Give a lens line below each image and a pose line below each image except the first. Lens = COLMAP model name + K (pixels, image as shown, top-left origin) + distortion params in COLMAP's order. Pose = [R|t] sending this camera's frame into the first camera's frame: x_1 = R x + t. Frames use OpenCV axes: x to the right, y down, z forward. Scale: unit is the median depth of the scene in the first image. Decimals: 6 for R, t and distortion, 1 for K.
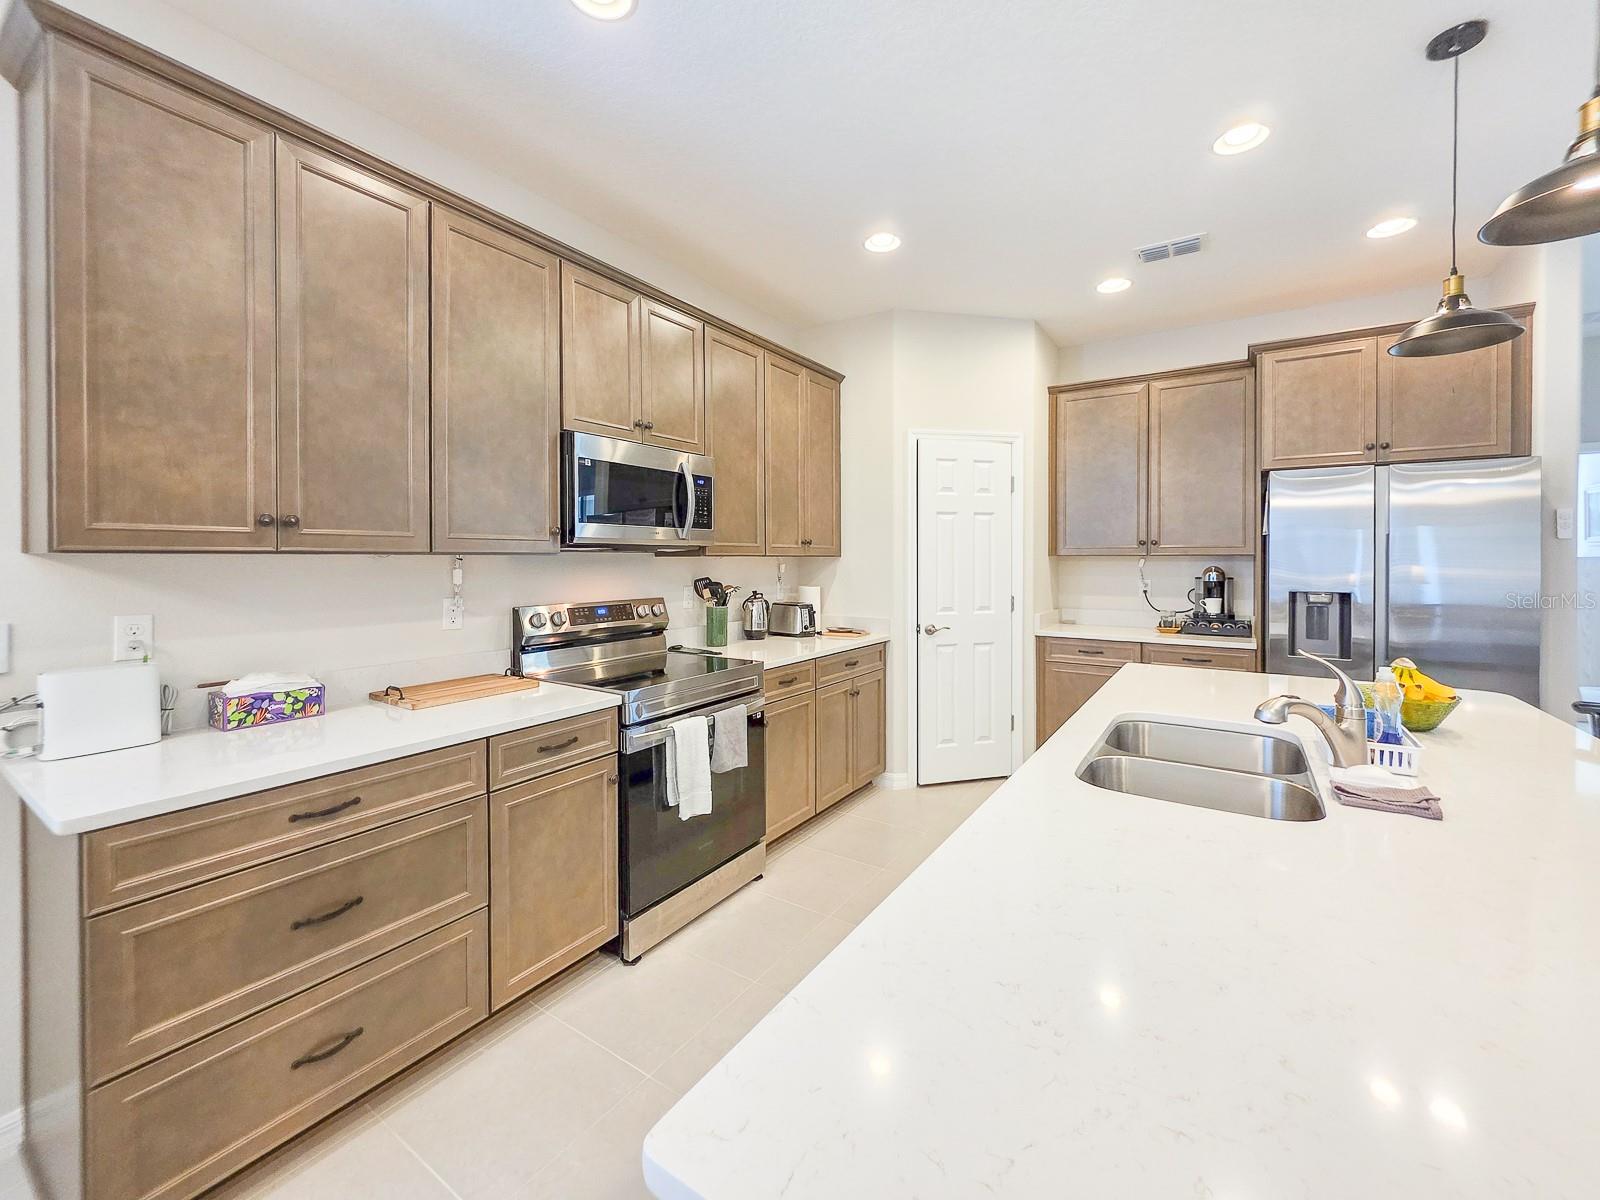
lens RADIAL K [[648.6, 0, 794.4], [0, 648.6, 564.3], [0, 0, 1]] dist [-0.002286, -0.000263]
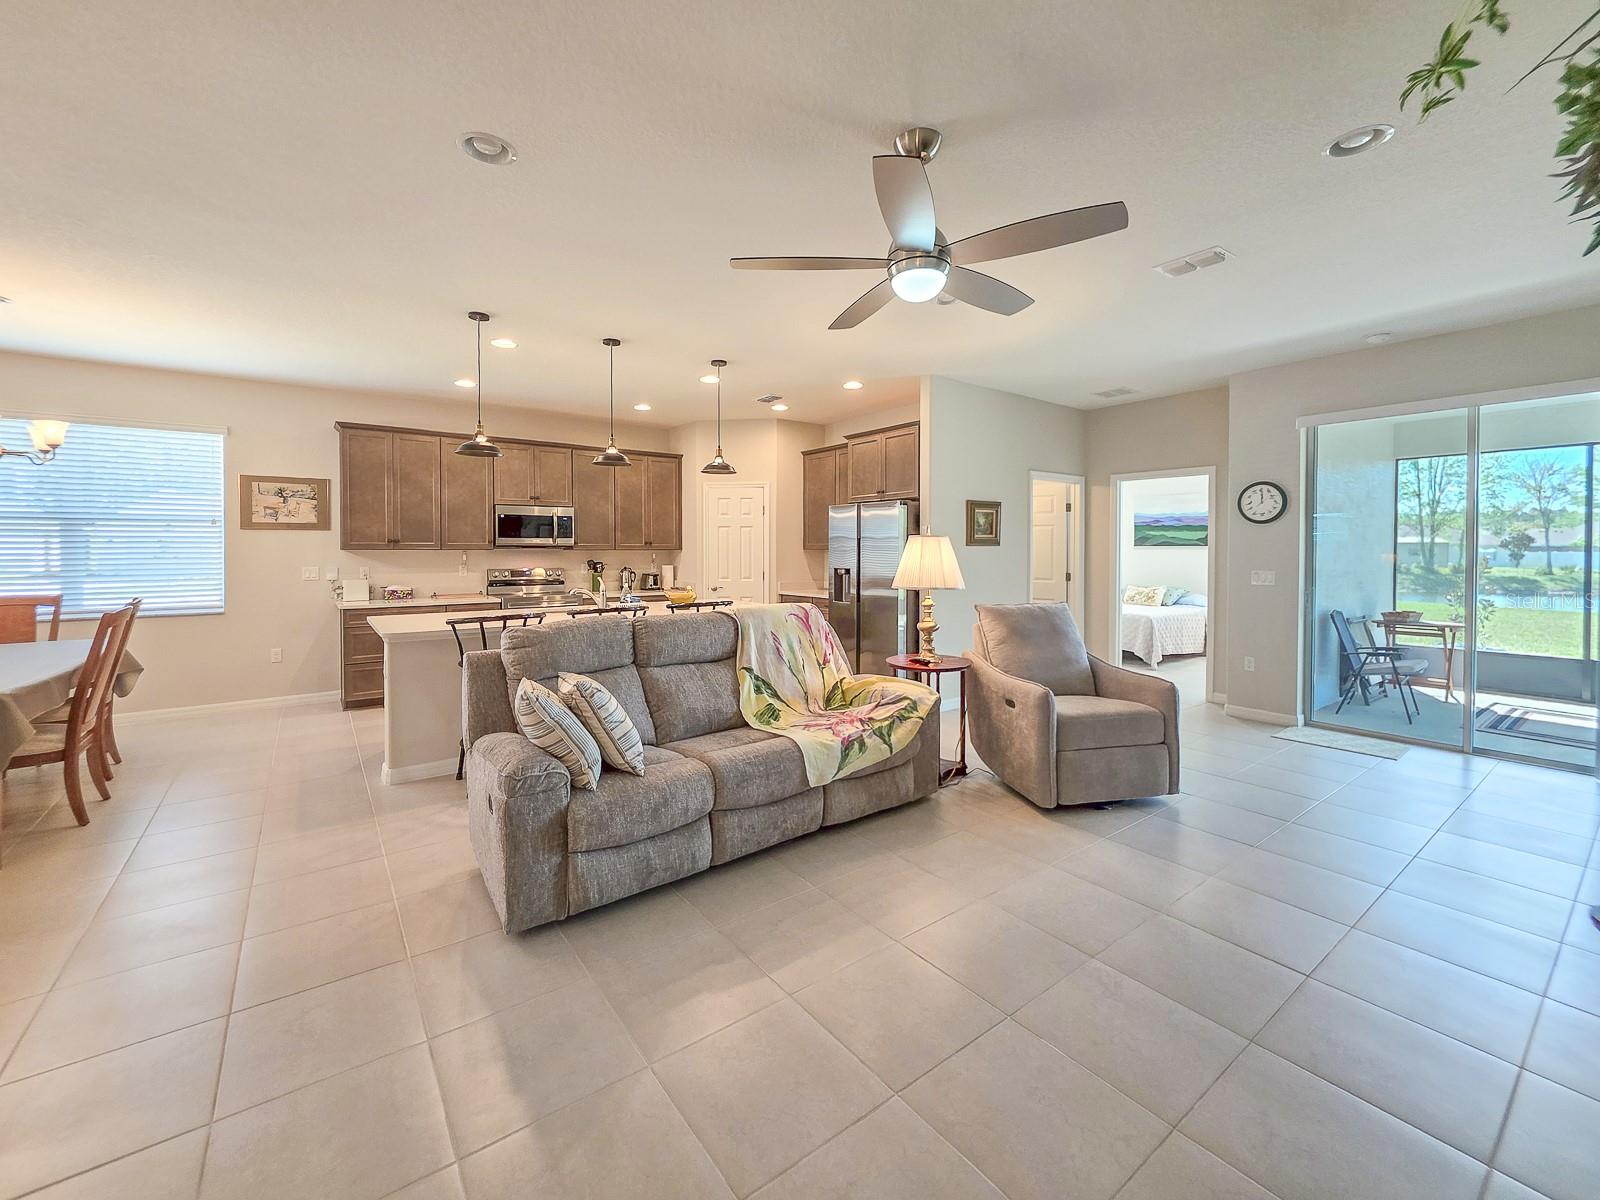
lens RADIAL K [[648.6, 0, 813.2], [0, 648.6, 553.1], [0, 0, 1]] dist [-0.002286, -0.000263]
pose [[0.948545, 0.001568, -0.316639, 1.220731], [-0.002333, 0.999995, -0.002038, 0.001370], [0.316634, 0.002672, 0.948544, -0.802049]]
